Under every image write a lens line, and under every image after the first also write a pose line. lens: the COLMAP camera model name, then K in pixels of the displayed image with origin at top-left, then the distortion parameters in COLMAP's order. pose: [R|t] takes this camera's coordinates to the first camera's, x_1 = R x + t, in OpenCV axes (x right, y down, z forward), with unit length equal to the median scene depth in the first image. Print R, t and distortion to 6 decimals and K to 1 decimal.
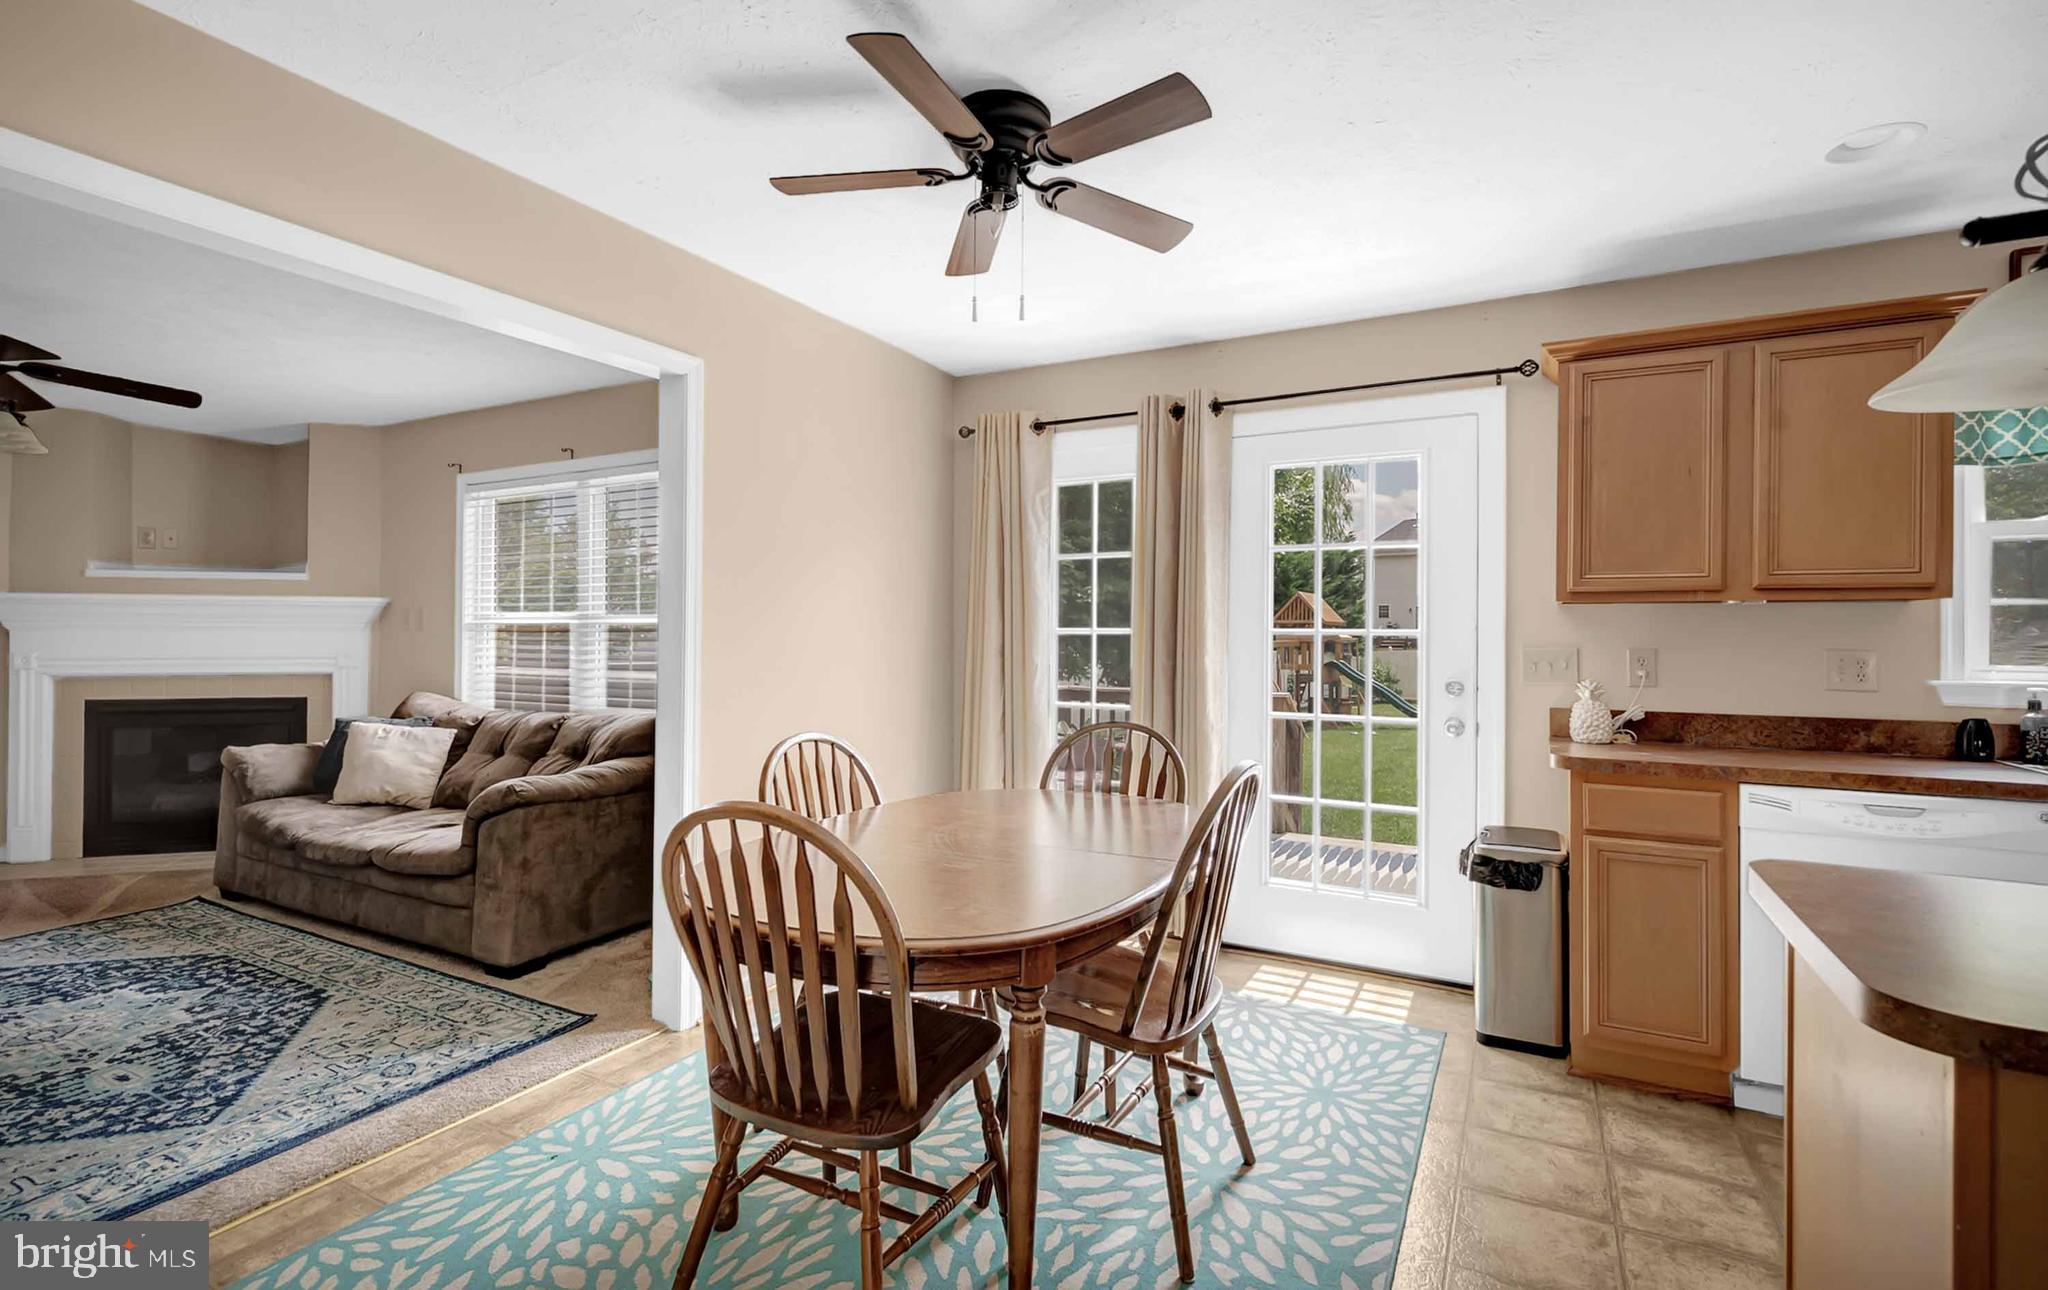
lens RADIAL K [[945.6, 0, 1036.2], [0, 945.6, 627.2], [0, 0, 1]] dist [0.005549, -0.000340]
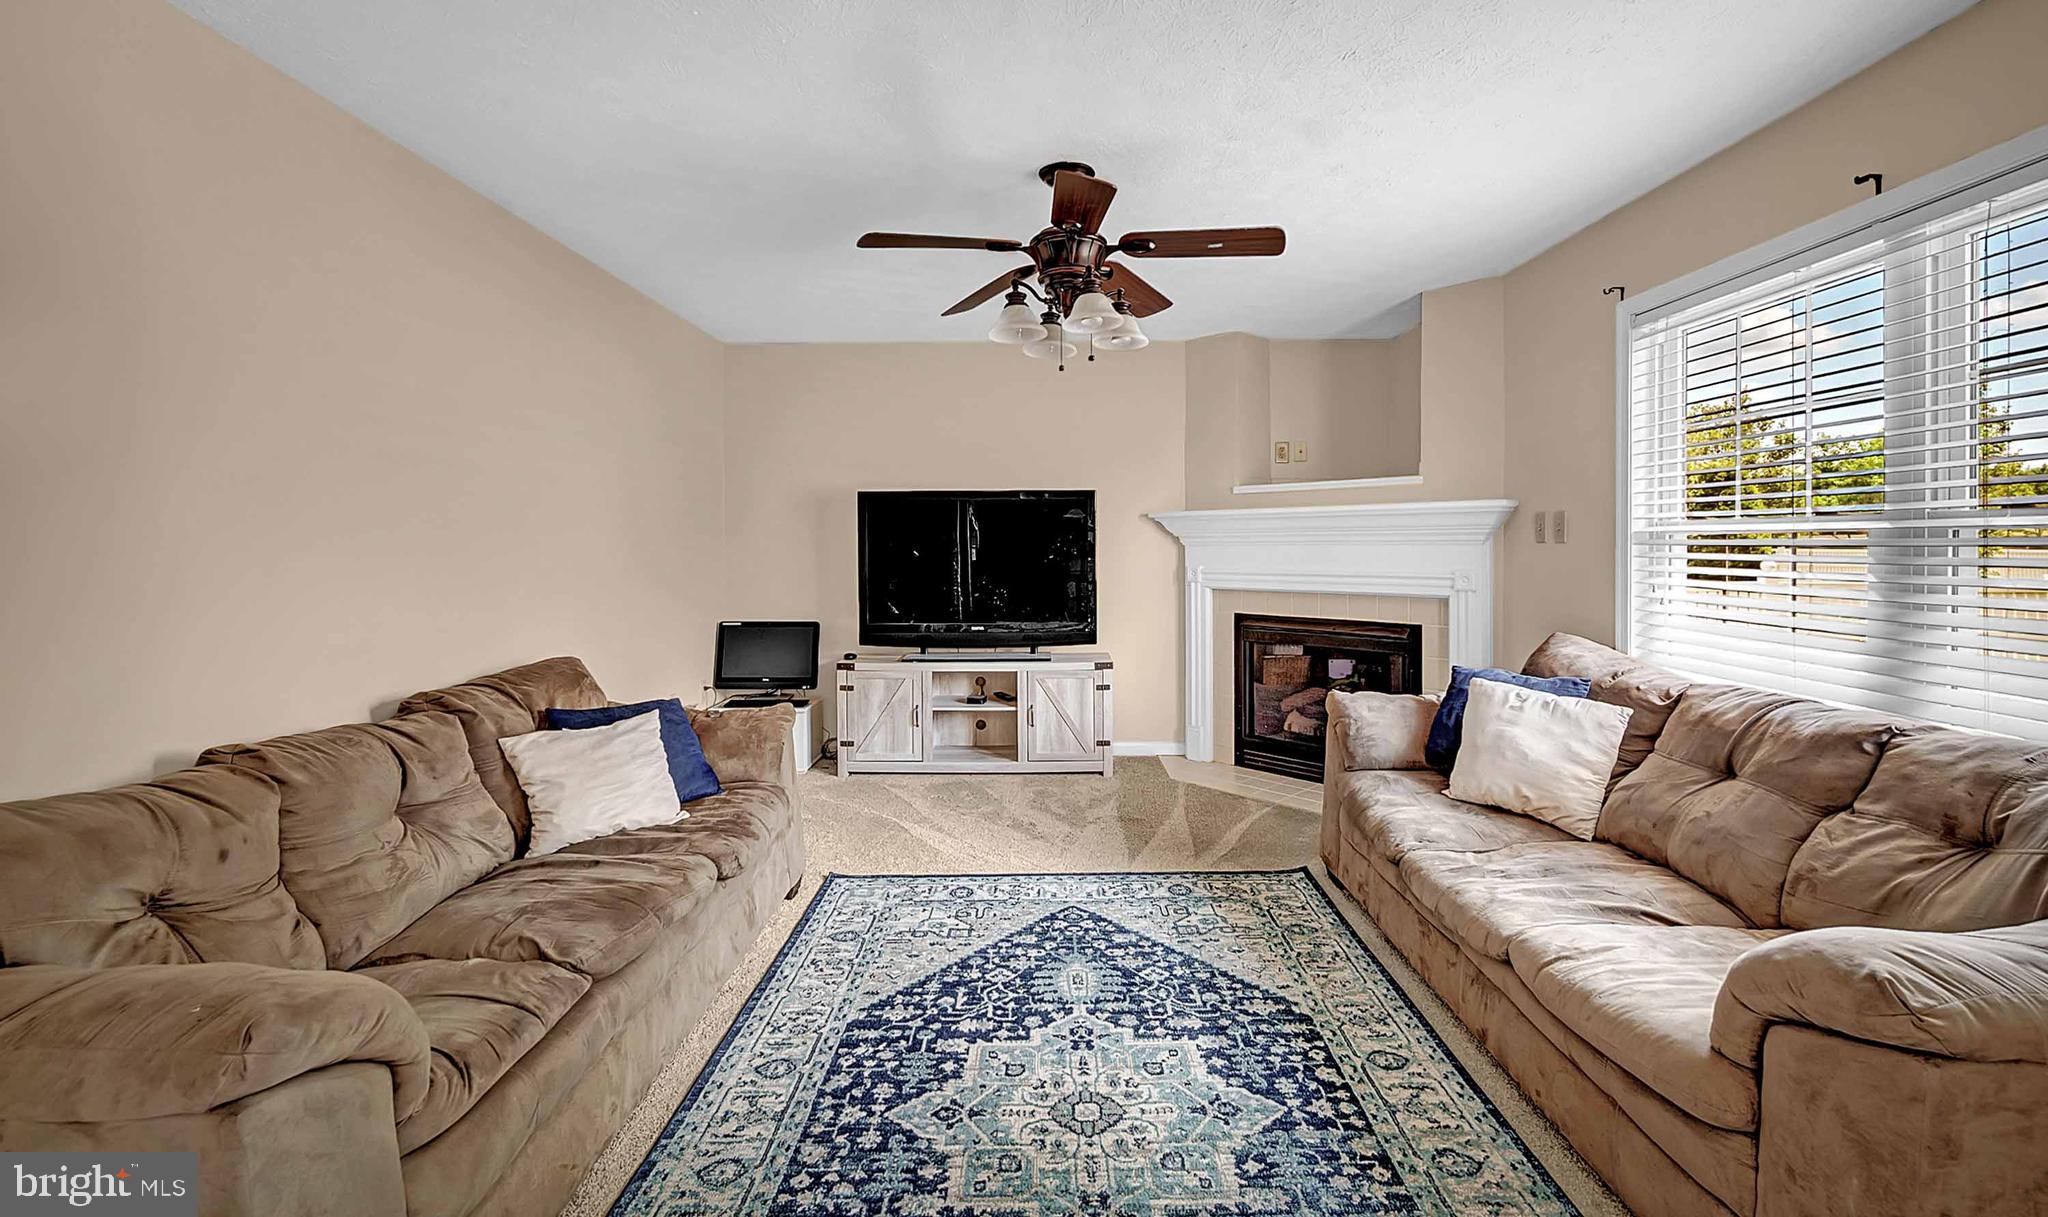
lens RADIAL K [[860.1, 0, 1007.0], [0, 860.1, 546.8], [0, 0, 1]] dist [-0.002888, -0.000475]
pose [[0.437204, -0.003705, -0.899355, -0.480826], [0.013383, 0.999908, 0.002387, -0.002700], [0.899263, -0.013079, 0.437213, 0.661957]]
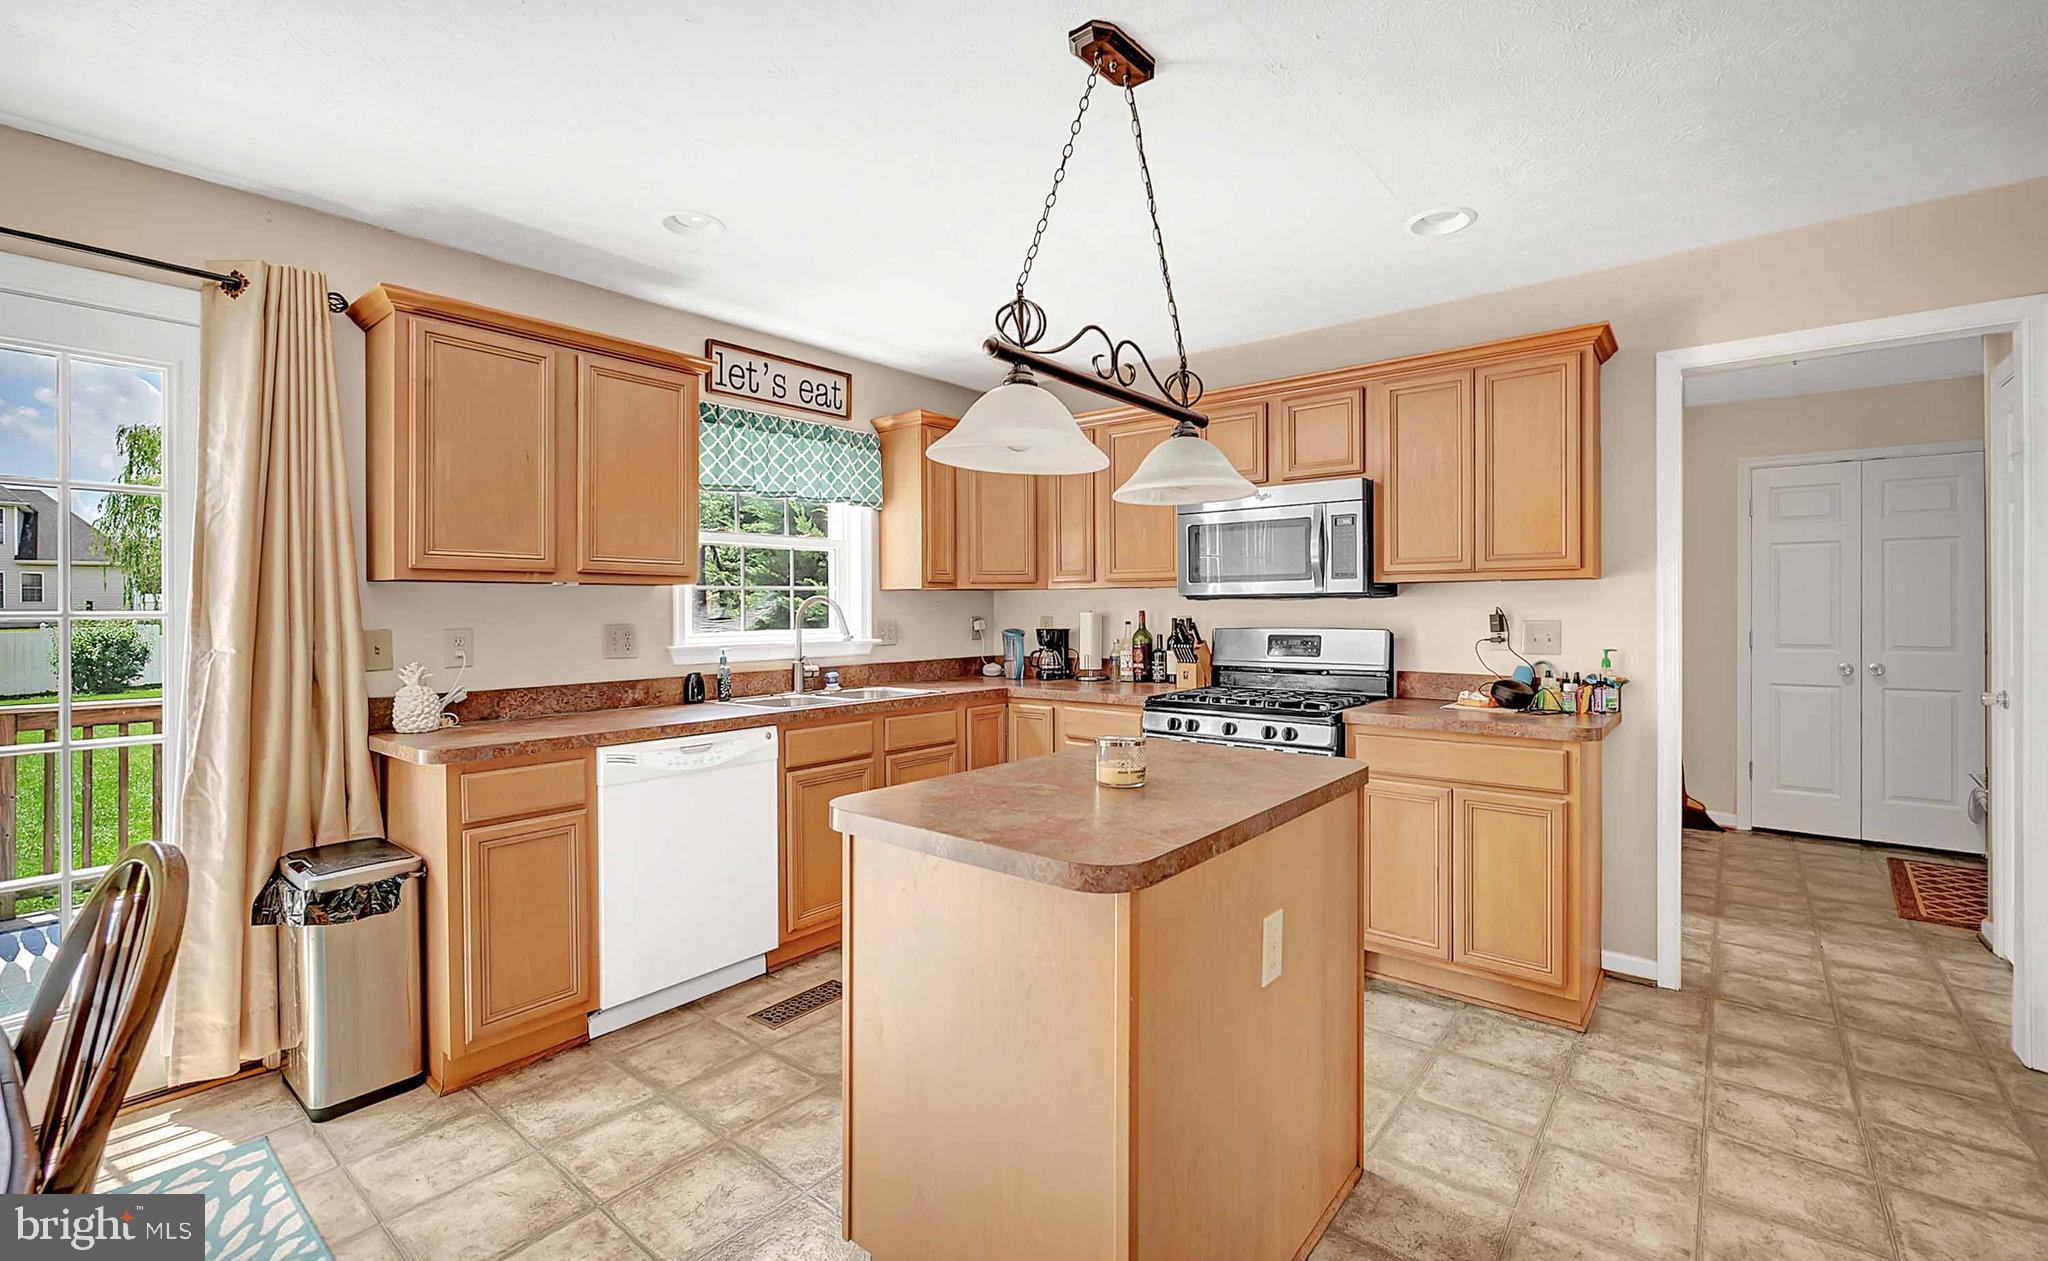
lens RADIAL K [[872.2, 0, 1018.2], [0, 872.2, 610.2], [0, 0, 1]] dist [0.006065, -0.001182]
pose [[0.203552, -0.009620, 0.979017, -0.143330], [-0.000976, 0.999949, 0.010029, -0.006611], [-0.979064, -0.002997, 0.203533, 0.274872]]
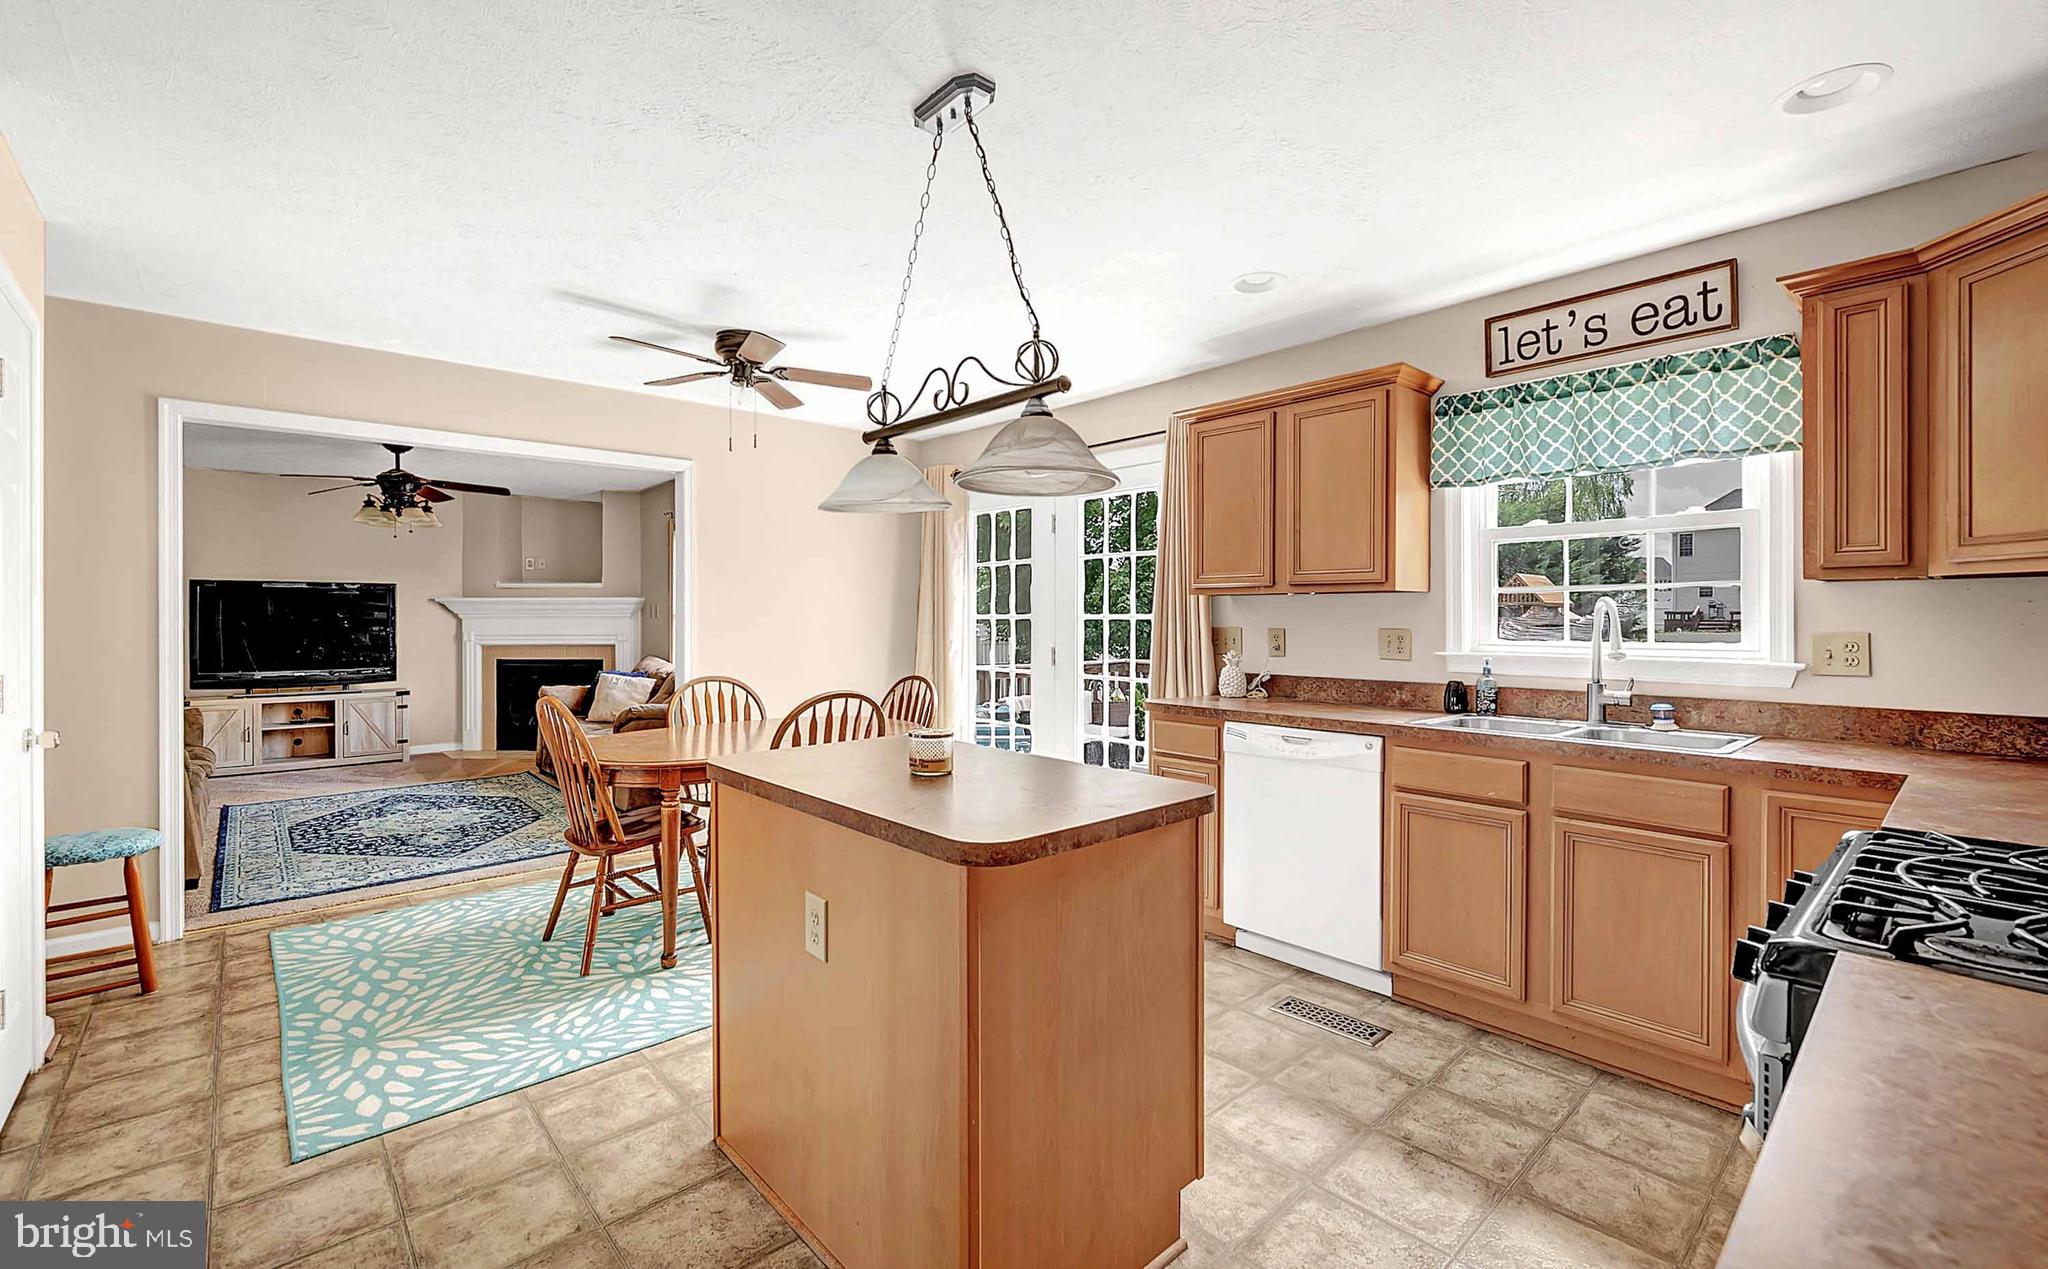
lens RADIAL K [[872.2, 0, 1036.1], [0, 872.2, 622.1], [0, 0, 1]] dist [0.006065, -0.001182]
pose [[0.943292, -0.003841, -0.331943, 0.811350], [0.007858, 0.999911, 0.010761, -0.002462], [0.331872, -0.012759, 0.943238, -0.313052]]
